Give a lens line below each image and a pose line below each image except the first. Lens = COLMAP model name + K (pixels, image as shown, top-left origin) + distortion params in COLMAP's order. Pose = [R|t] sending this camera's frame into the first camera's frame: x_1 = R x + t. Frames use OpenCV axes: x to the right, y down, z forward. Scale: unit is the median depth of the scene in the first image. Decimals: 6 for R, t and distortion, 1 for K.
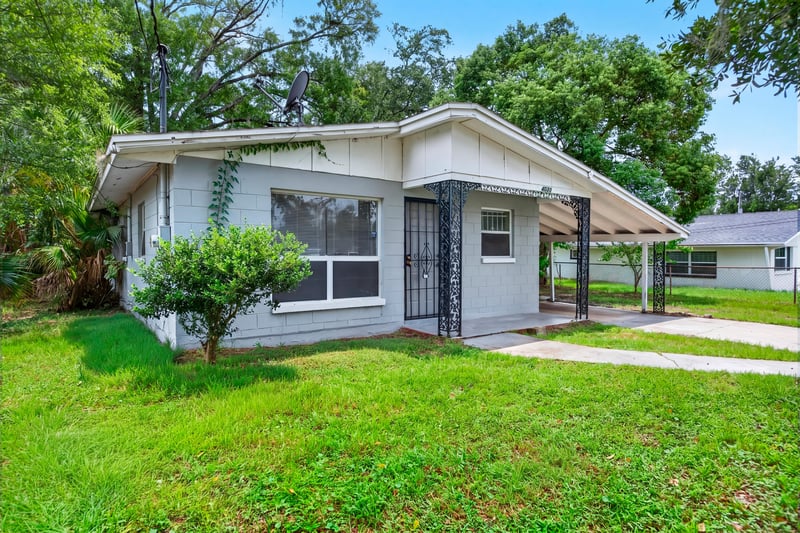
lens RADIAL K [[455.5, 0, 403.0], [0, 455.5, 252.1], [0, 0, 1]] dist [0.001986, -0.003737]
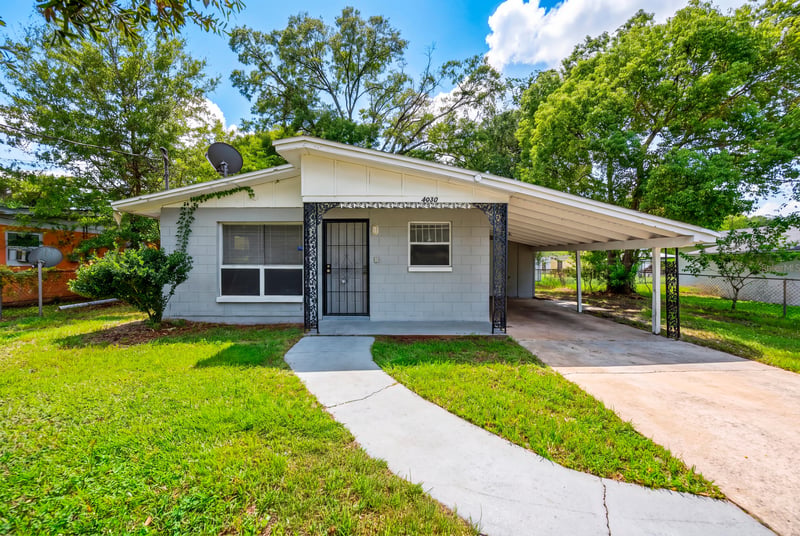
lens RADIAL K [[316.0, 0, 399.4], [0, 316.0, 265.0], [0, 0, 1]] dist [-0.018665, 0.000737]
pose [[0.821472, -0.004313, -0.570233, 0.648854], [0.006548, 0.999977, 0.001869, 0.007372], [0.570212, -0.005269, 0.821481, 0.369601]]
